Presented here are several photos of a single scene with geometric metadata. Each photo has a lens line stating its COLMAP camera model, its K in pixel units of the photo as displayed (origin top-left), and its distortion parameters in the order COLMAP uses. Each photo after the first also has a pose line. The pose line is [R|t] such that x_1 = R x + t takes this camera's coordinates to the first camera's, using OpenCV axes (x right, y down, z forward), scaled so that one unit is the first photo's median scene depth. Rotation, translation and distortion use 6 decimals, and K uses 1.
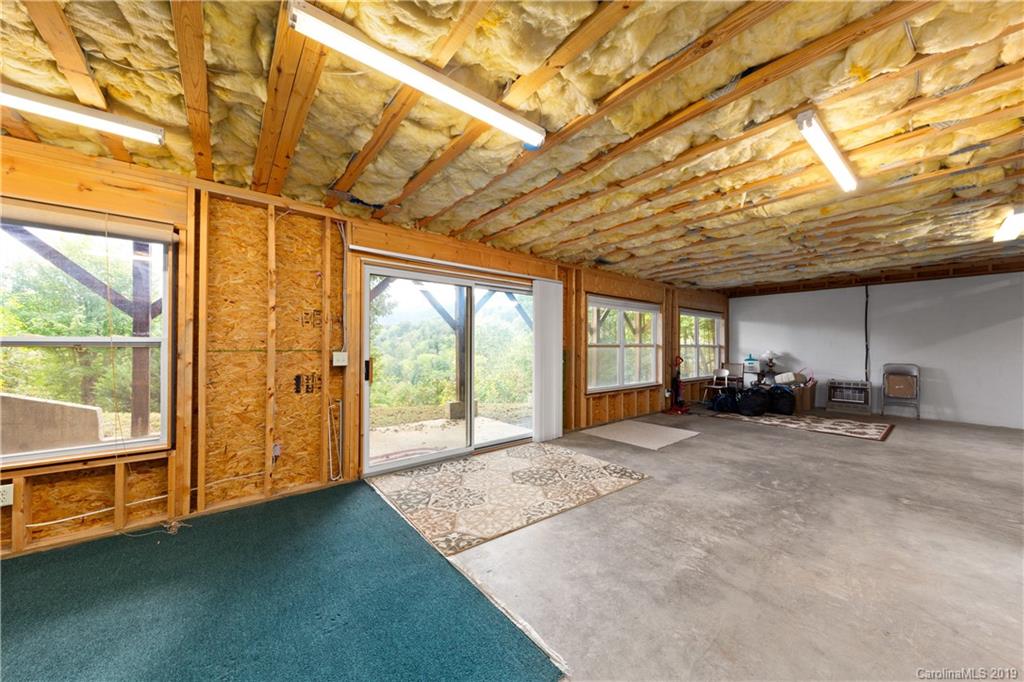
lens RADIAL K [[354.4, 0, 511.7], [0, 354.4, 347.7], [0, 0, 1]] dist [0.009289, -0.004013]
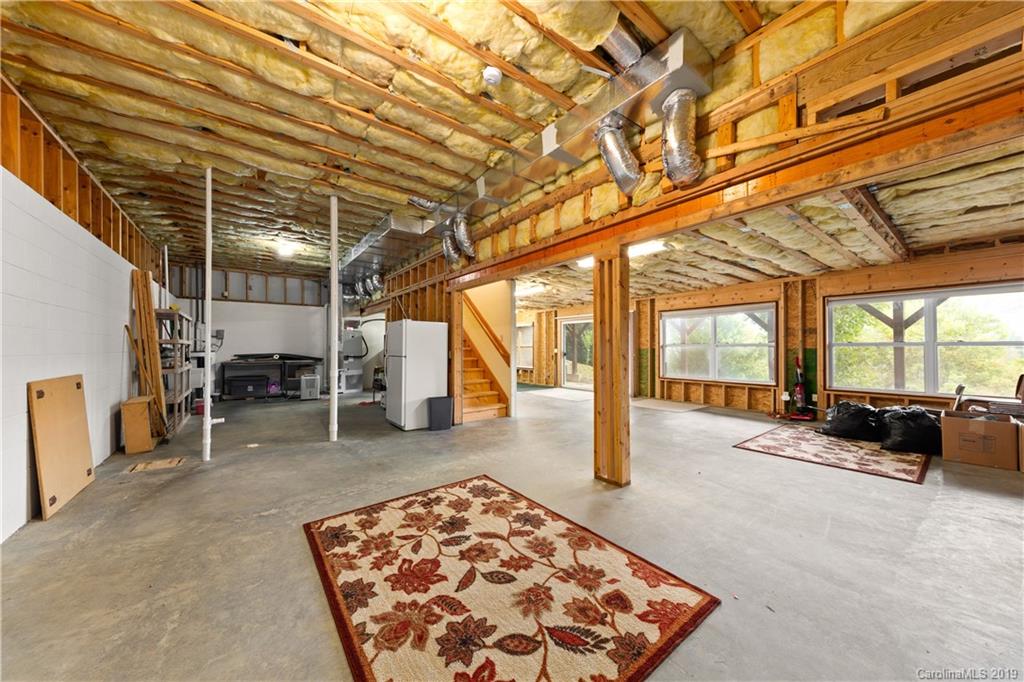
lens RADIAL K [[354.4, 0, 511.7], [0, 354.4, 347.7], [0, 0, 1]] dist [0.009289, -0.004013]
pose [[-0.032344, -0.006534, -0.999455, 2.286828], [-0.002140, 0.999977, -0.006469, 0.018810], [0.999474, 0.001929, -0.032357, 0.522281]]
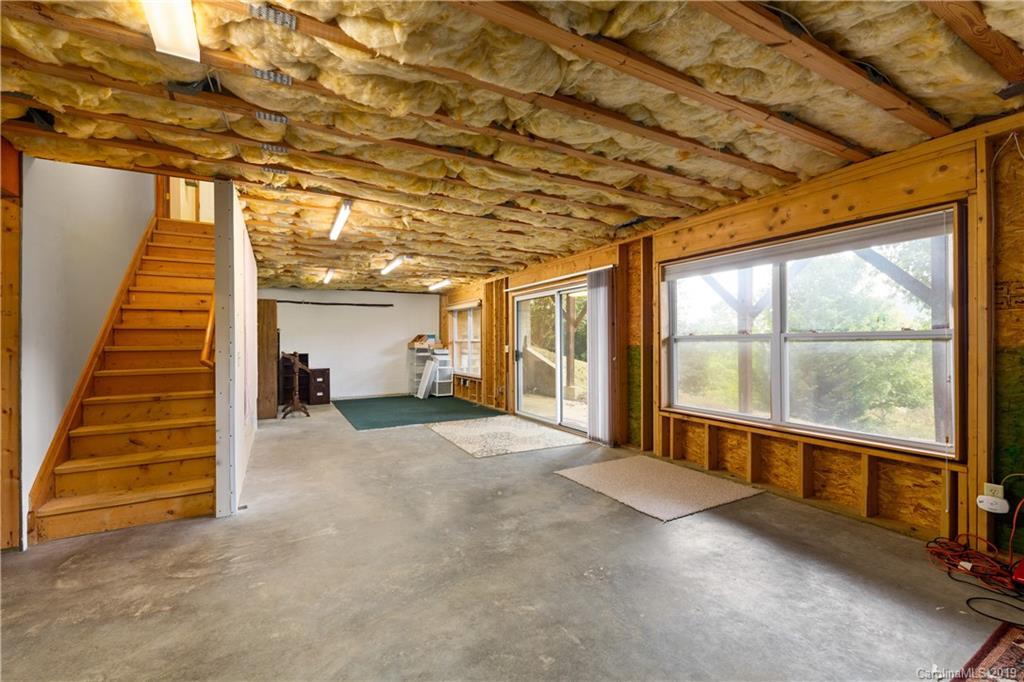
lens RADIAL K [[430.2, 0, 511.5], [0, 430.2, 345.8], [0, 0, 1]] dist [0.001844, -0.005583]
pose [[-0.183869, 0.002556, -0.982947, 1.402698], [0.001728, 0.999996, 0.002278, 0.006443], [0.982949, -0.001280, -0.183873, 1.117960]]
